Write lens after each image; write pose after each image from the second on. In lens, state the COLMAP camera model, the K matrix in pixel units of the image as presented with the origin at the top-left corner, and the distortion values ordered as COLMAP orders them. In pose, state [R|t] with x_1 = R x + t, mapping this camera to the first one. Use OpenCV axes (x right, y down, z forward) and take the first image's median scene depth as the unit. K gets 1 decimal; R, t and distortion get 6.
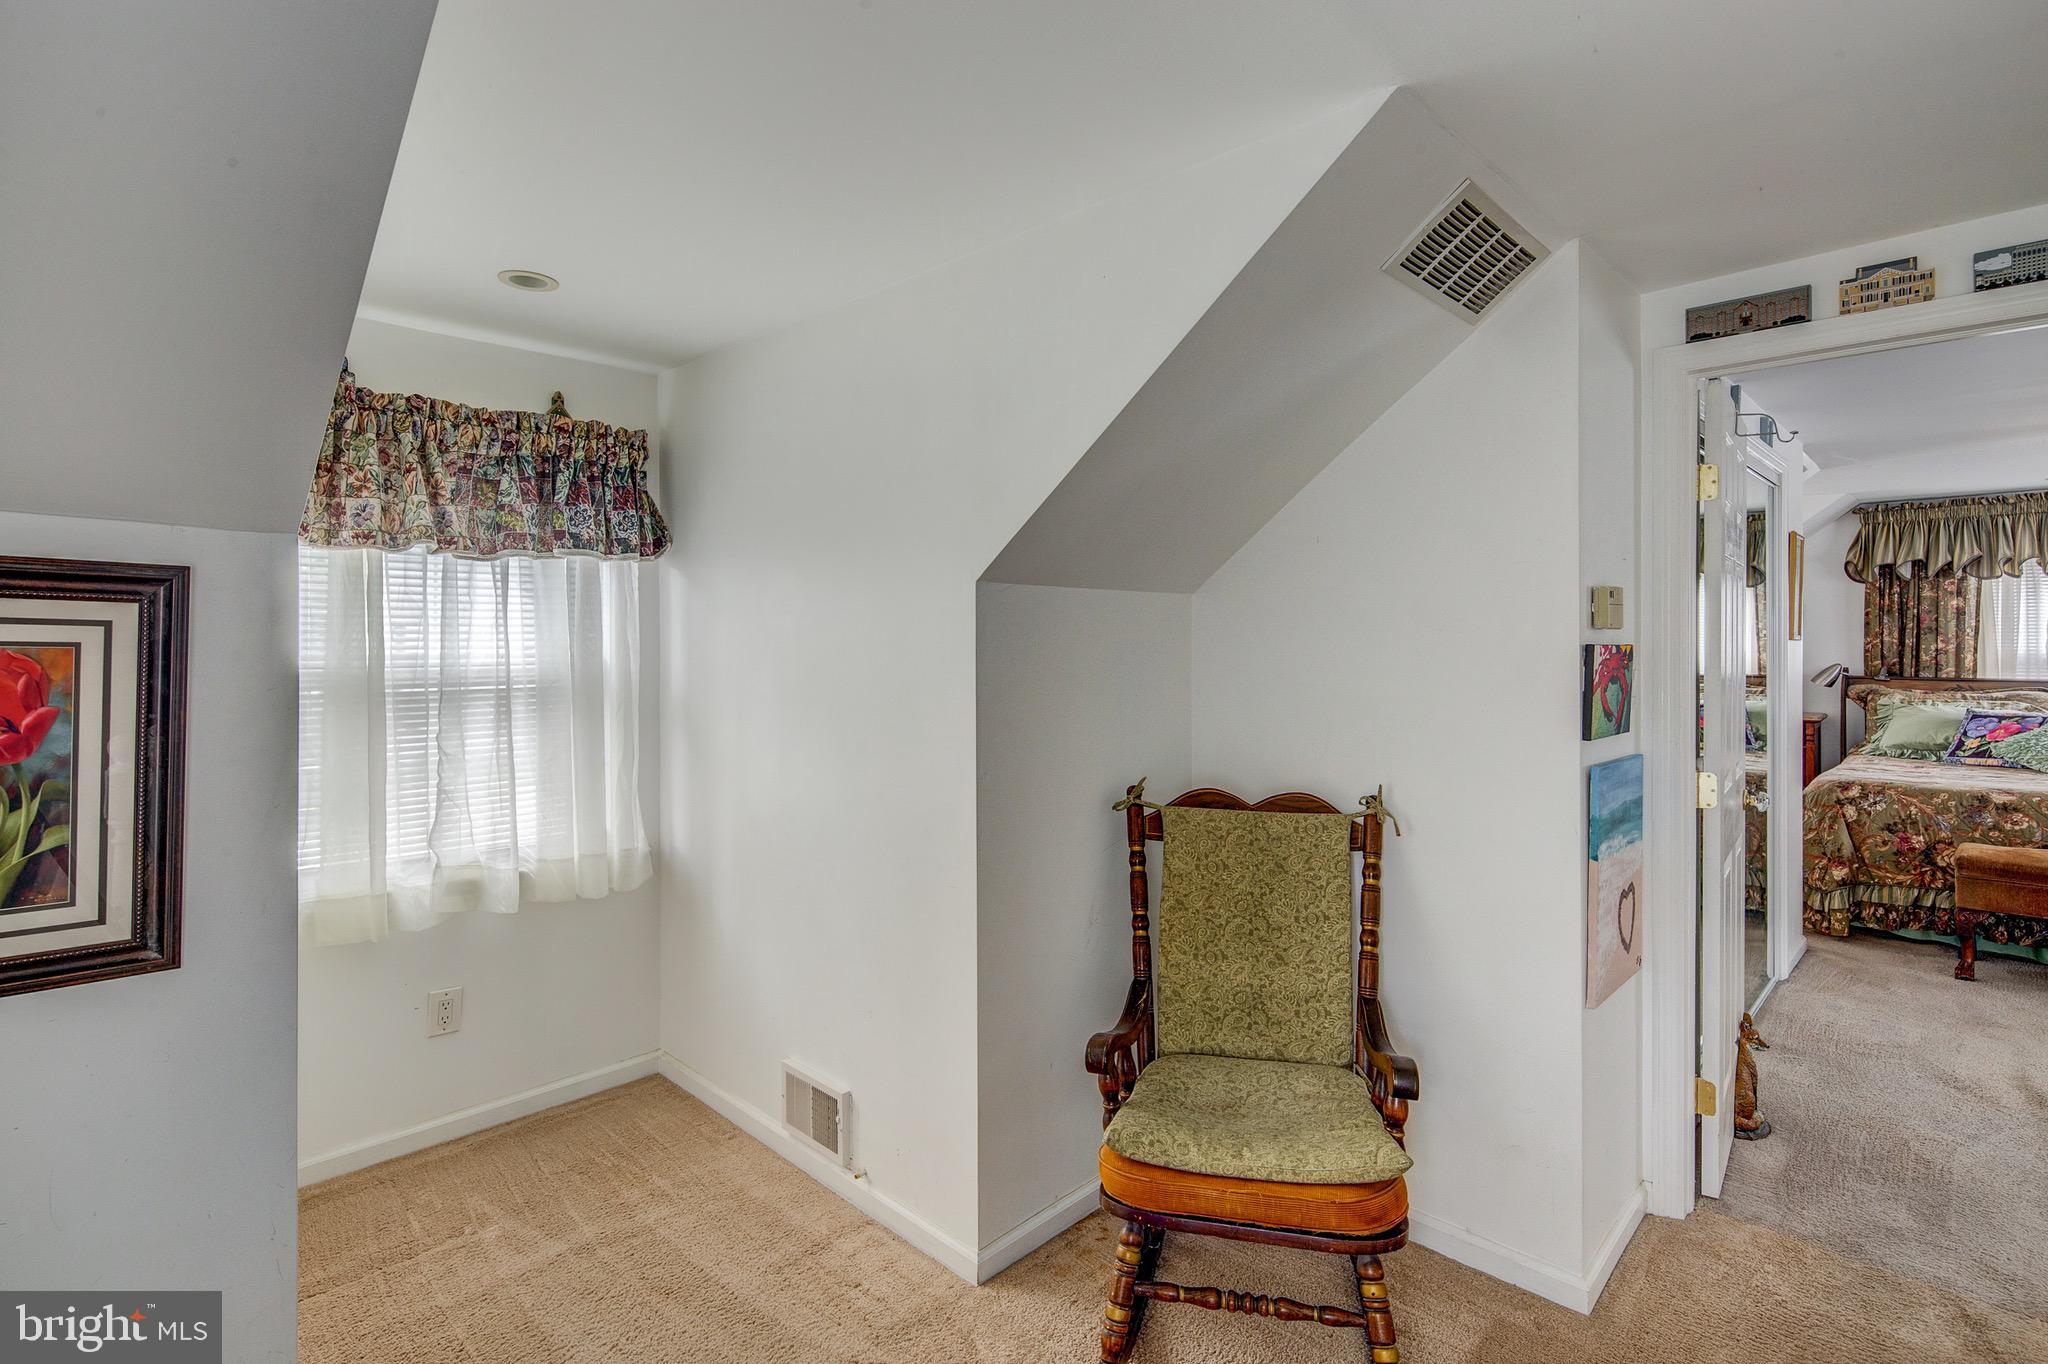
lens RADIAL K [[1000.7, 0, 1027.5], [0, 1000.7, 642.9], [0, 0, 1]] dist [-0.000469, -0.000416]
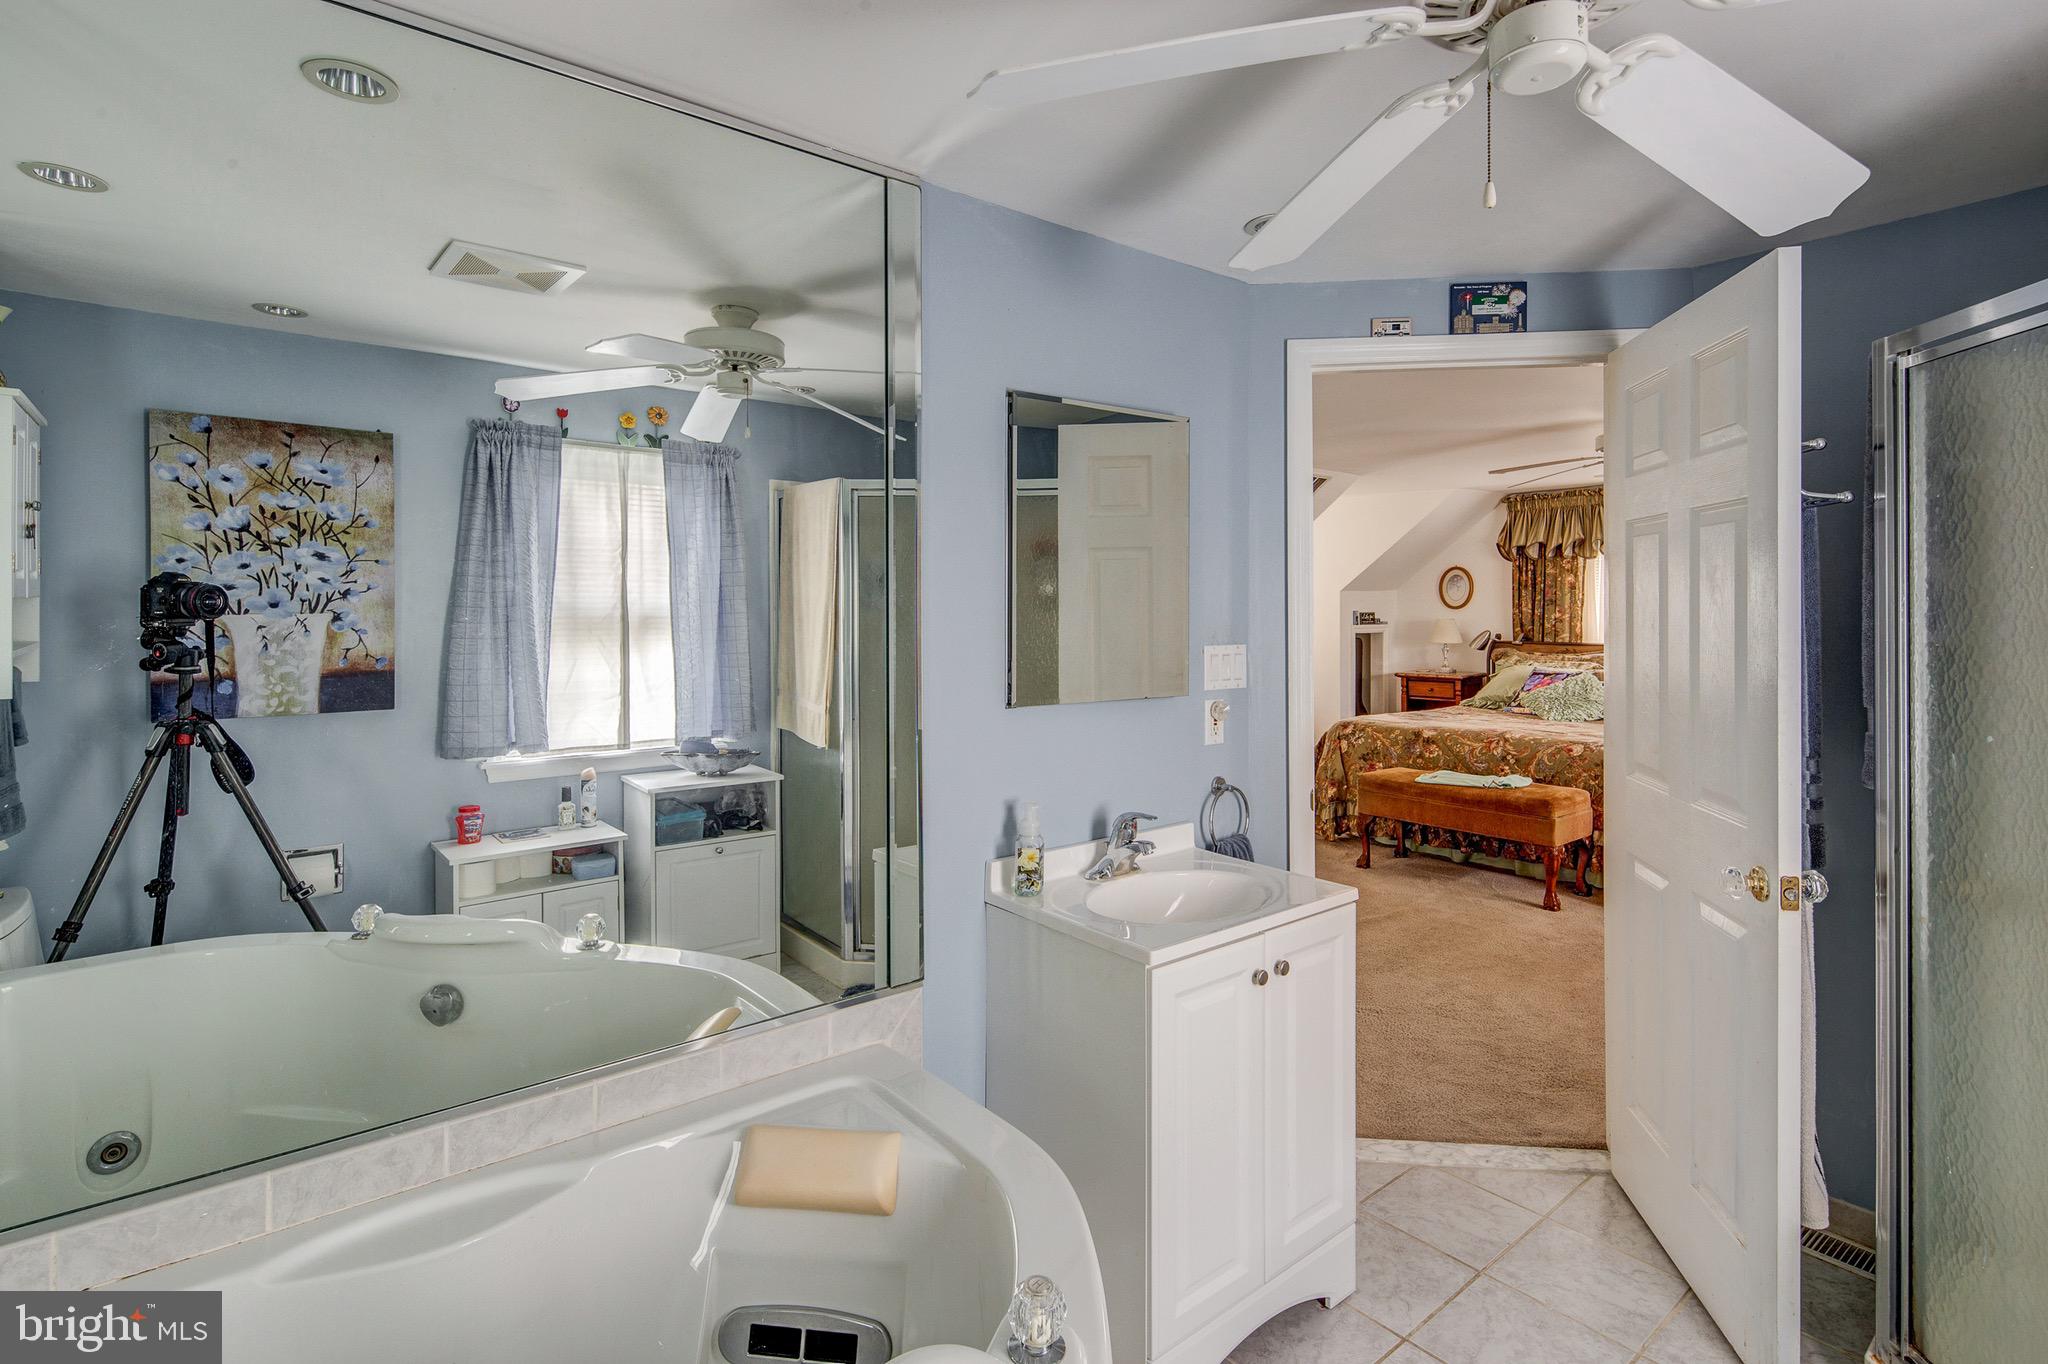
lens RADIAL K [[1000.7, 0, 1027.5], [0, 1000.7, 642.9], [0, 0, 1]] dist [-0.000469, -0.000416]
pose [[0.993714, 0.001639, -0.111936, 0.445813], [0.001854, 0.999515, 0.031098, -0.002631], [0.111932, -0.031110, 0.993229, -0.254580]]
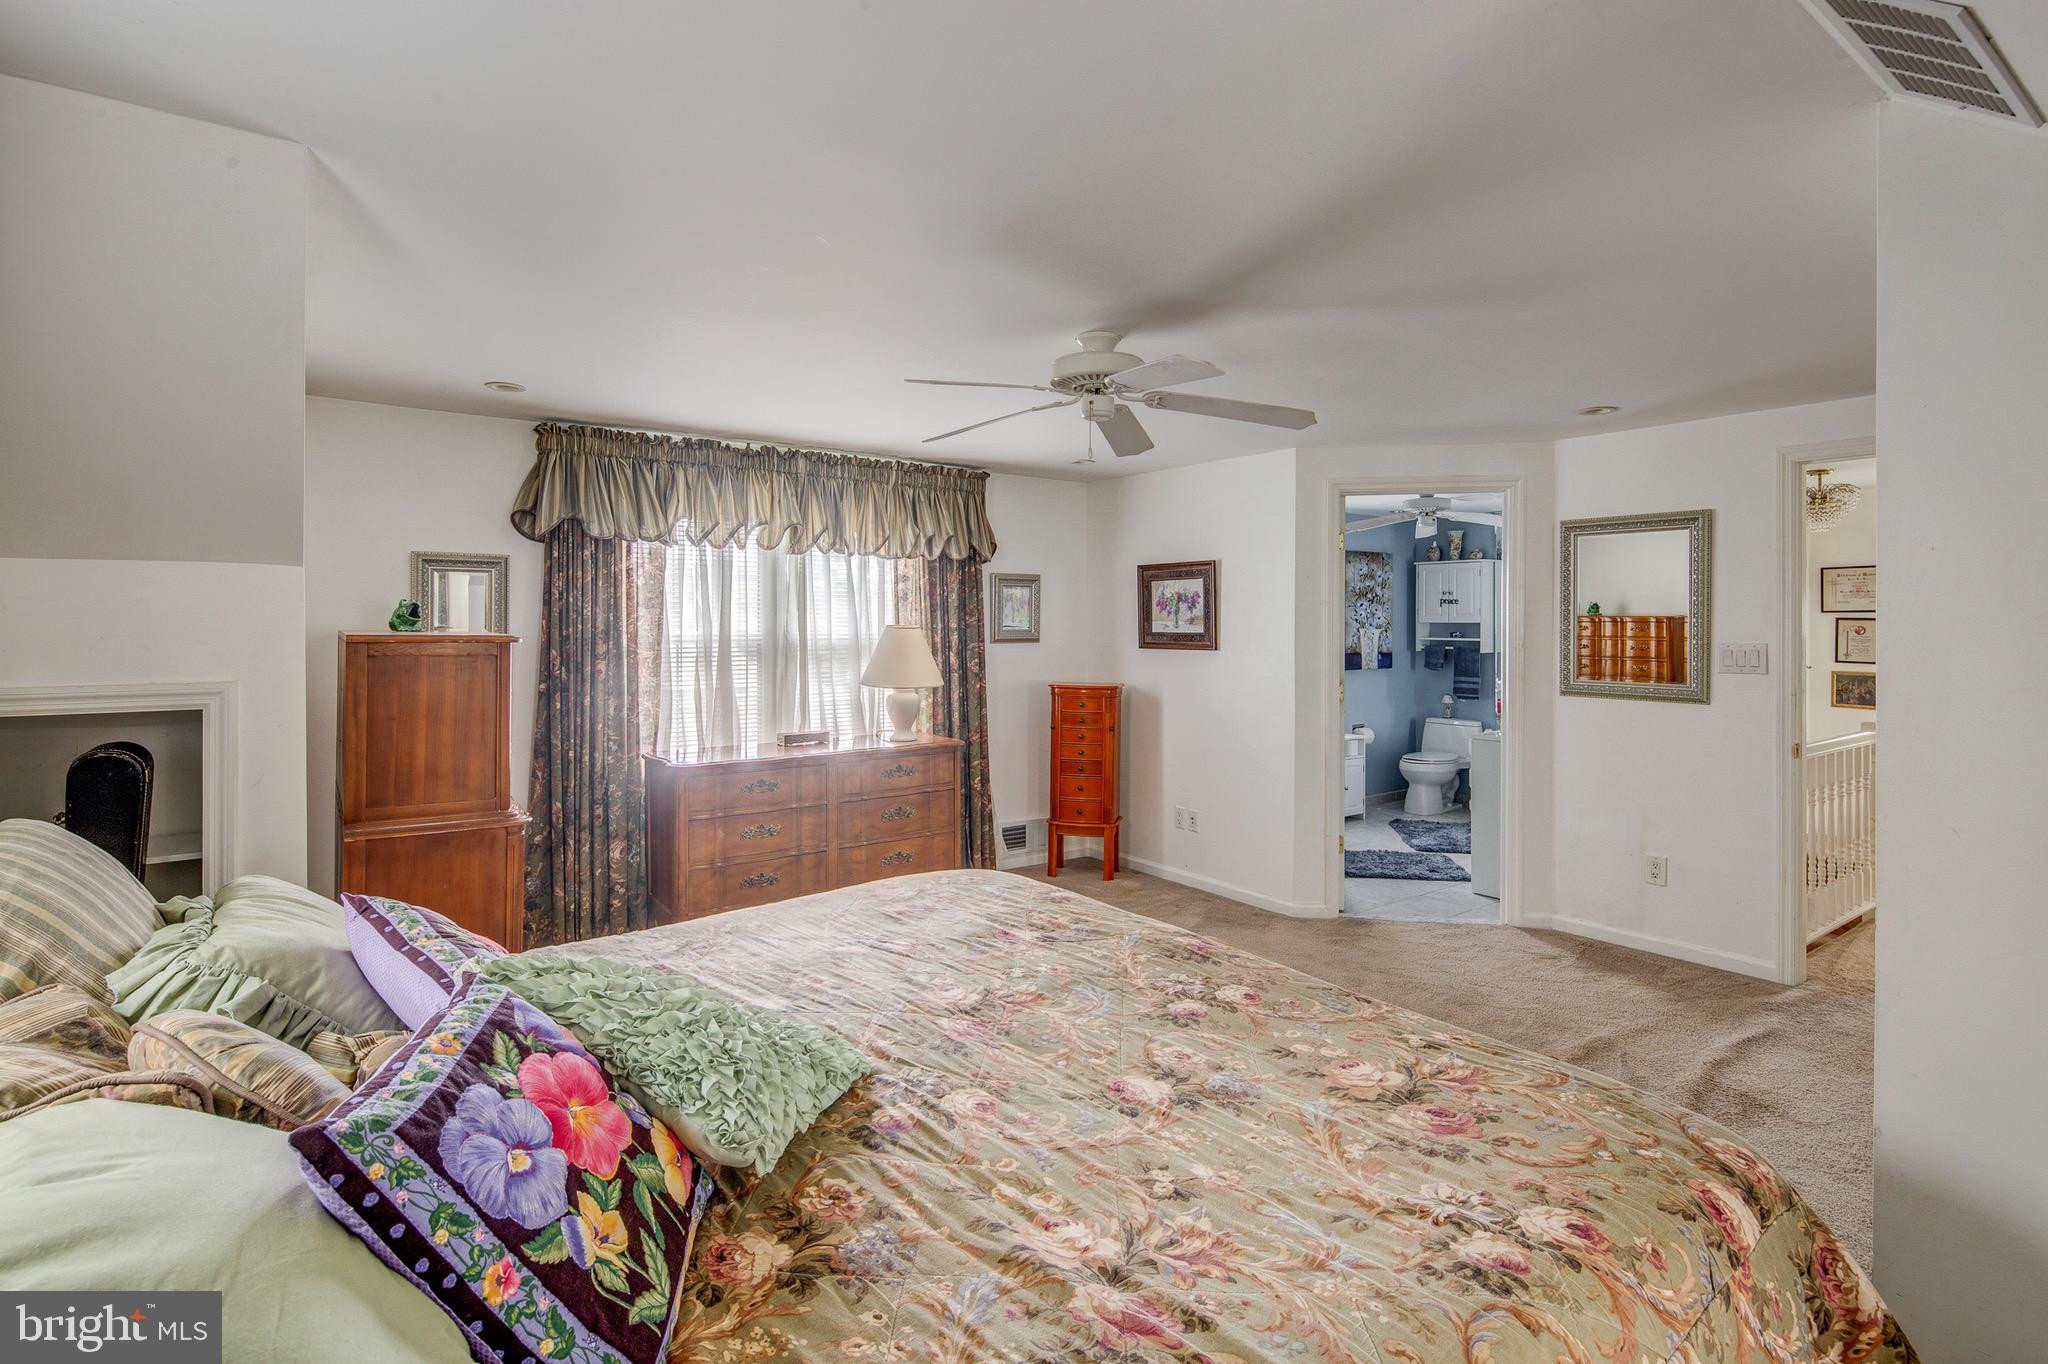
lens RADIAL K [[1000.7, 0, 1027.5], [0, 1000.7, 642.9], [0, 0, 1]] dist [-0.000469, -0.000416]
pose [[-0.988962, -0.002352, 0.148149, 0.783402], [-0.000093, 0.999884, 0.015252, -0.003046], [-0.148168, 0.015069, -0.988847, 1.067808]]
